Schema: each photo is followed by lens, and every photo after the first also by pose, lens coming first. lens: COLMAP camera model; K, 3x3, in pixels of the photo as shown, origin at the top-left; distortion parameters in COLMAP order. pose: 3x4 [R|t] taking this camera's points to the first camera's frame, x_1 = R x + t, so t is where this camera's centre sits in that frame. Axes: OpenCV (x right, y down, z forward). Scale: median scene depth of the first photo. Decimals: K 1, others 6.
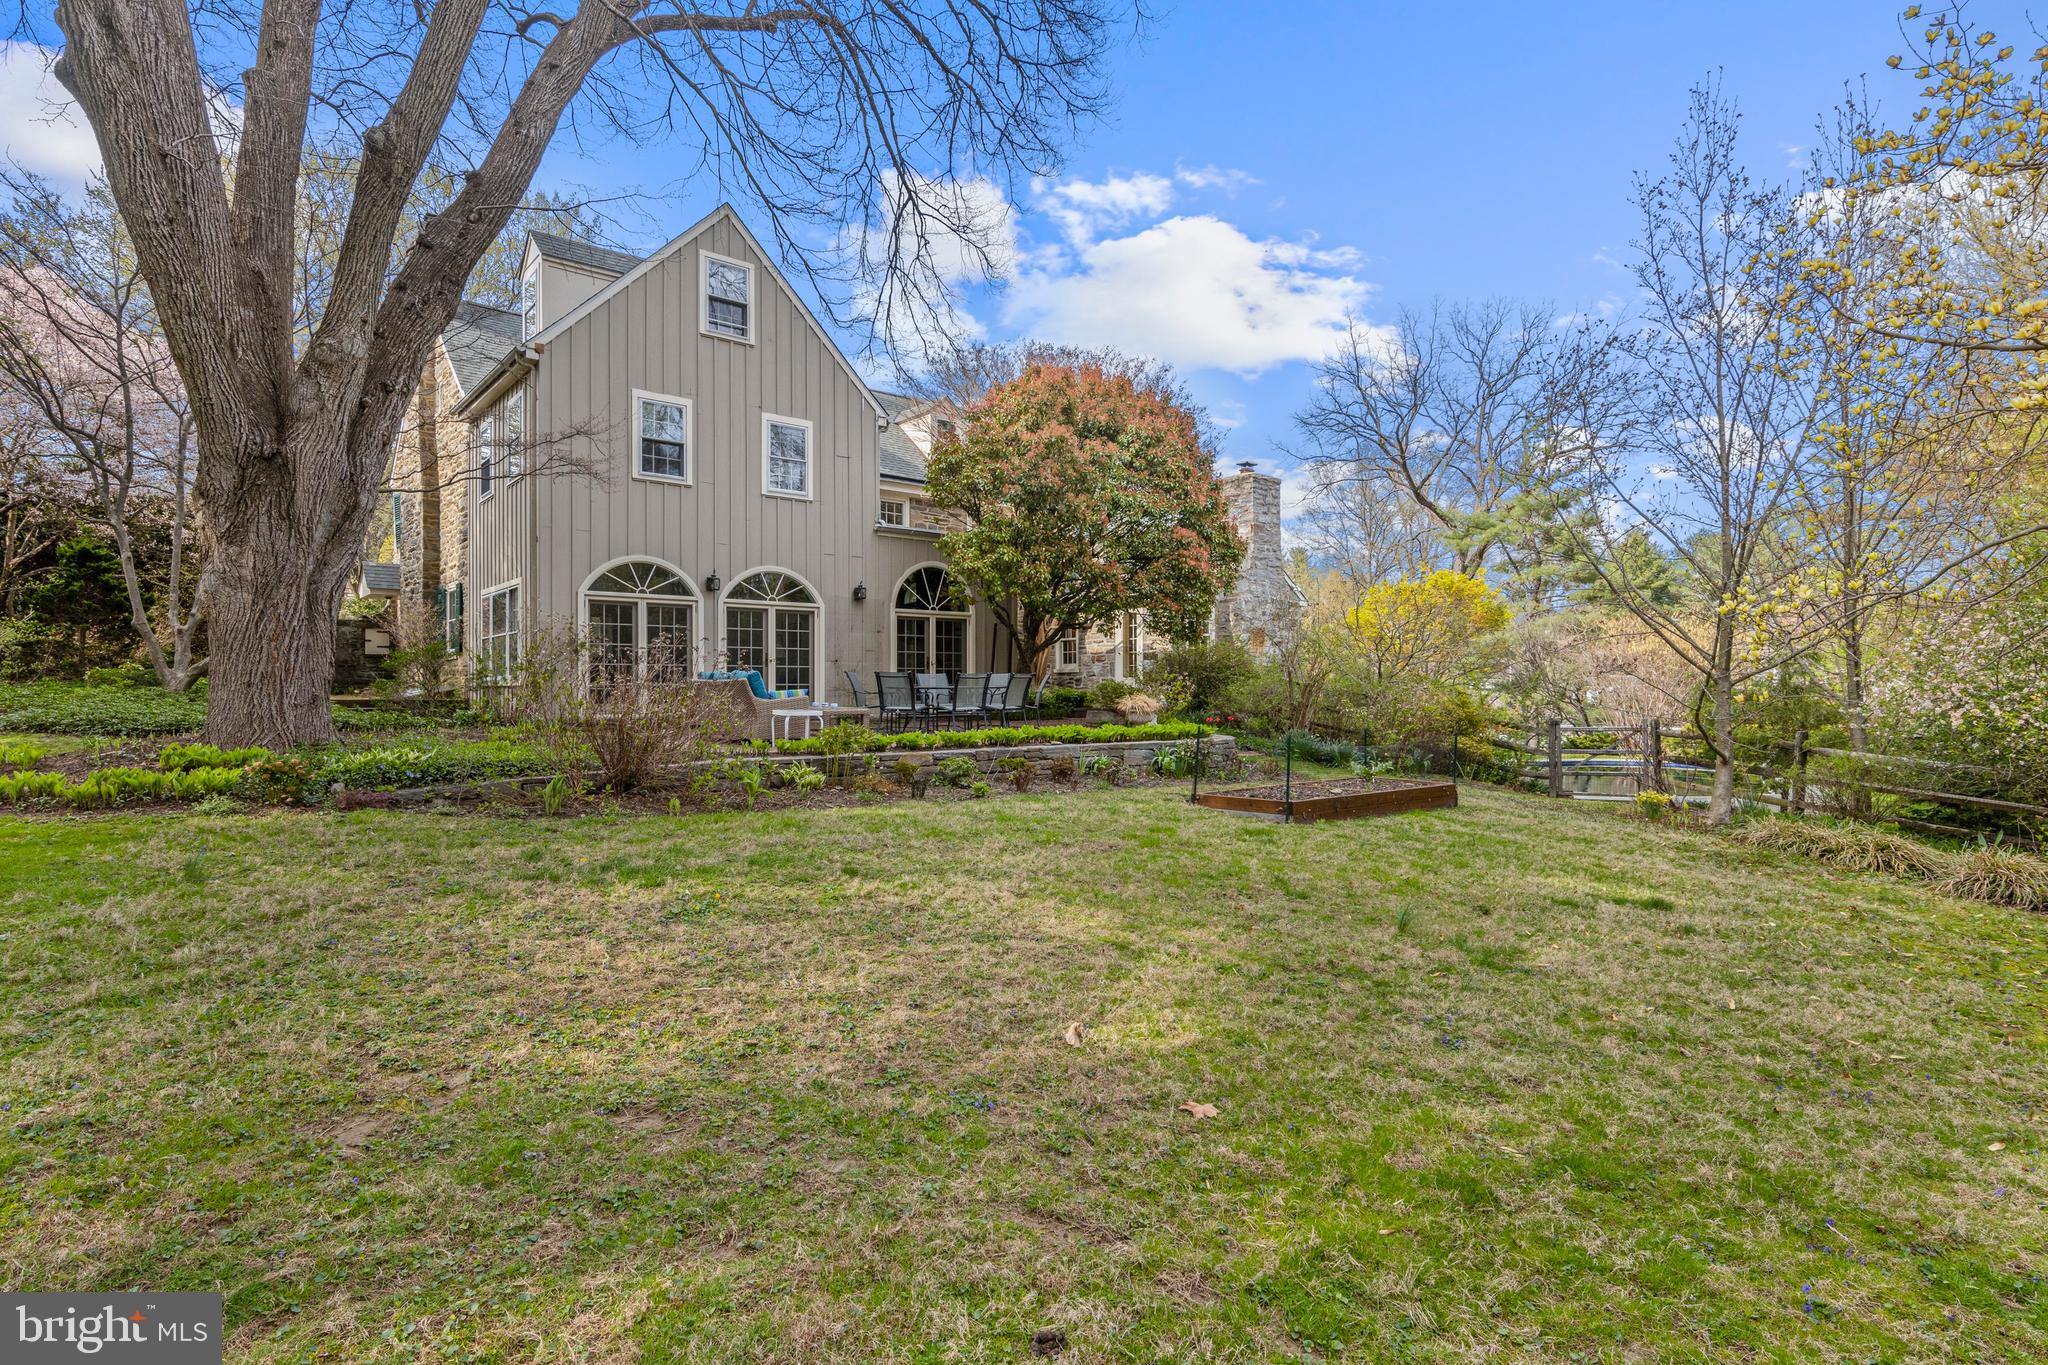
lens RADIAL K [[1028.0, 0, 1025.2], [0, 1028.0, 684.5], [0, 0, 1]] dist [-0.004636, -0.000282]
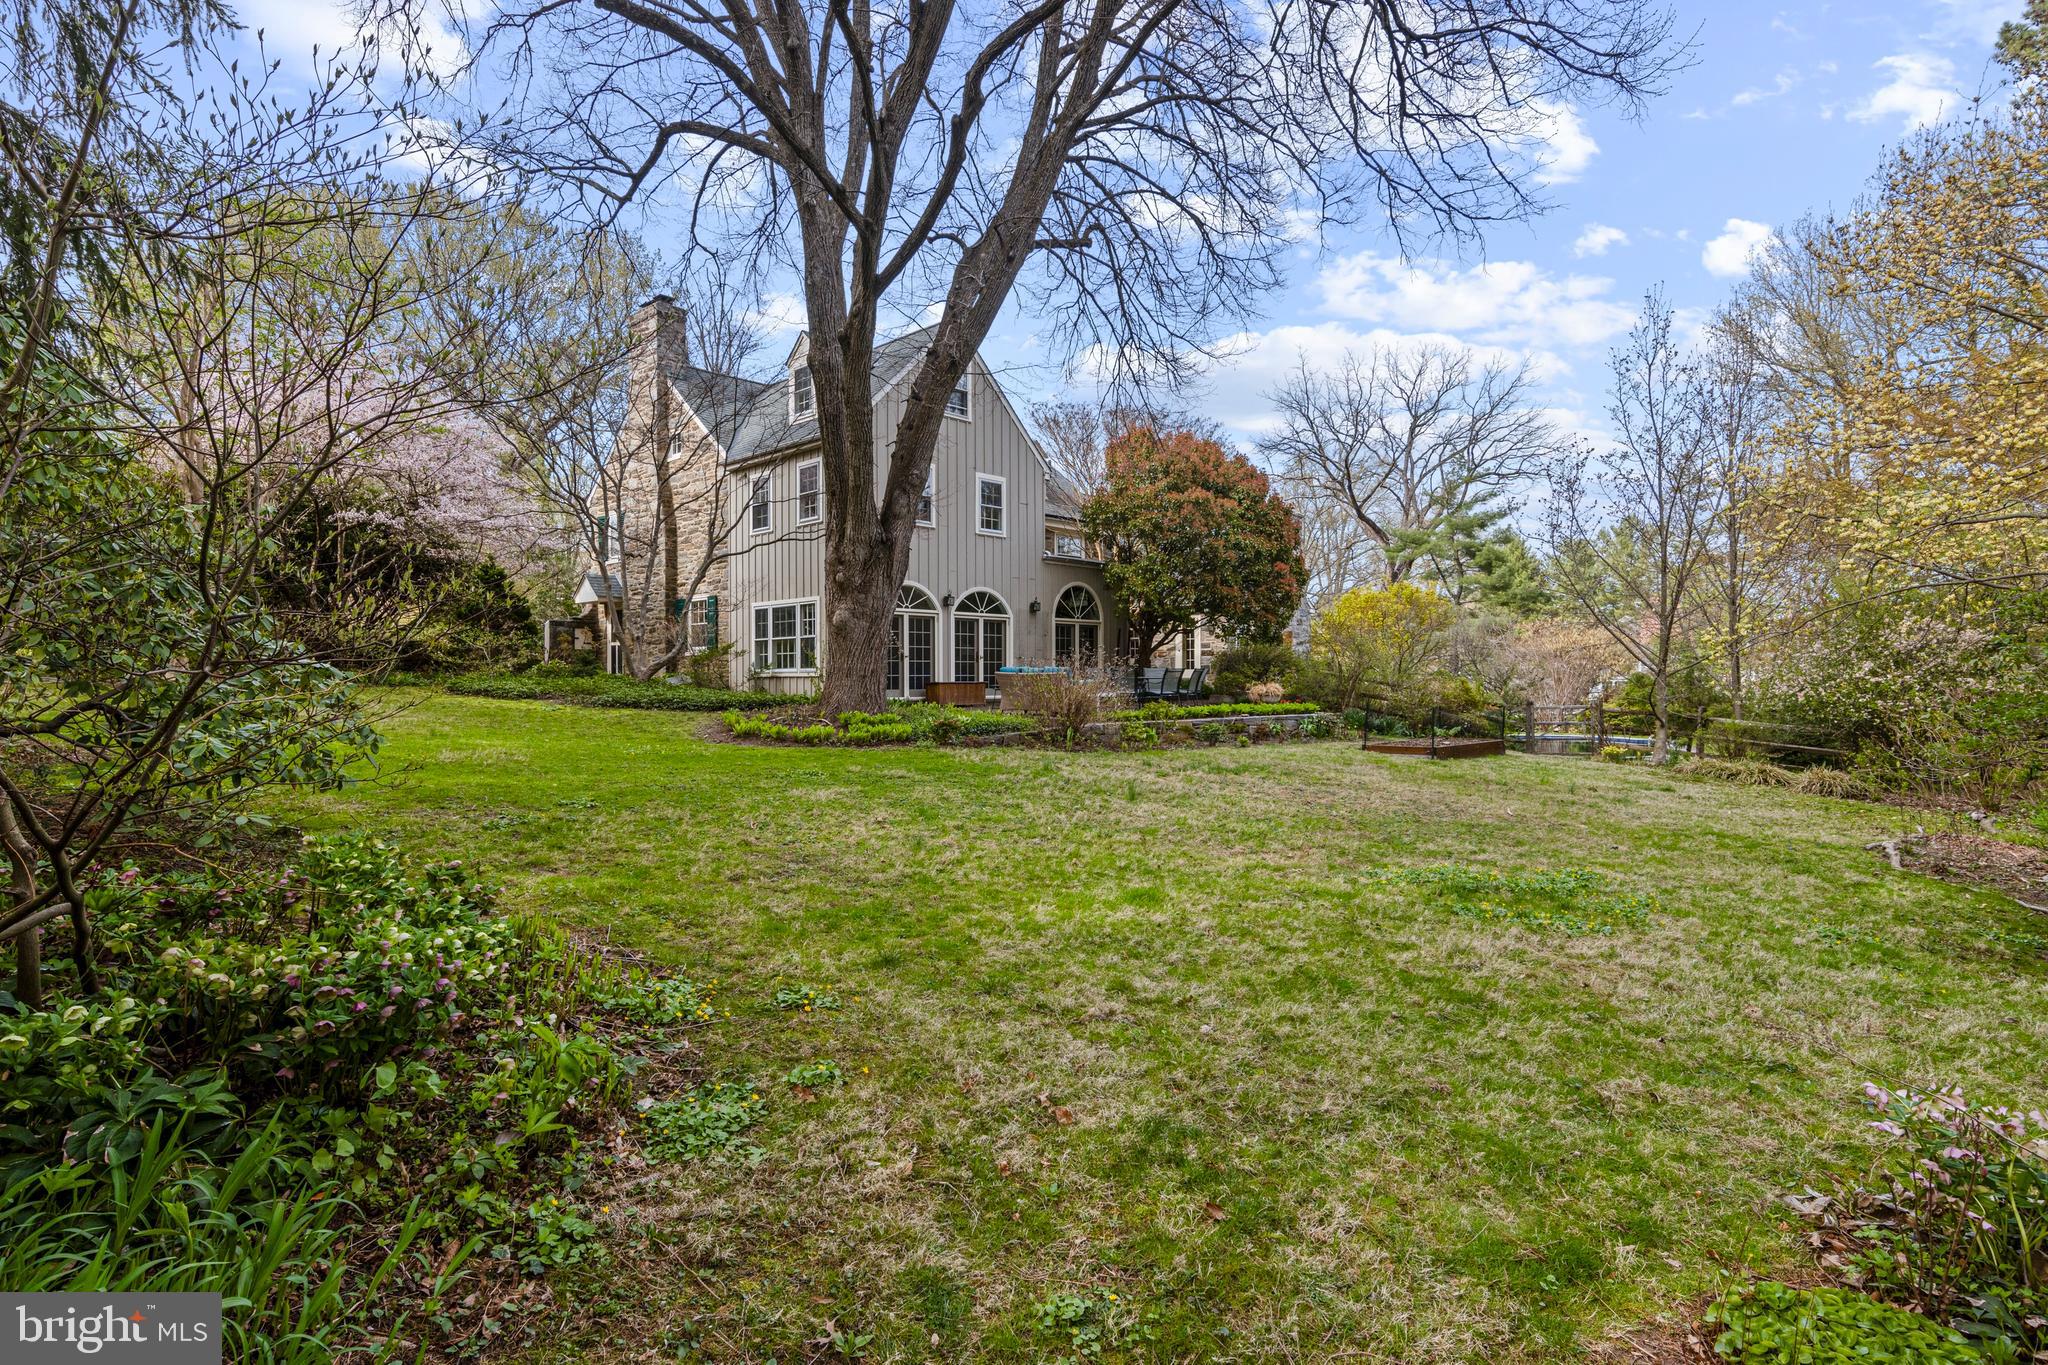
lens RADIAL K [[1028.0, 0, 1022.5], [0, 1028.0, 680.9], [0, 0, 1]] dist [-0.004636, -0.000282]
pose [[0.994699, 0.000359, 0.102829, -0.331851], [-0.000878, 0.999987, 0.005008, 0.000232], [-0.102826, -0.005071, 0.994686, -0.336822]]
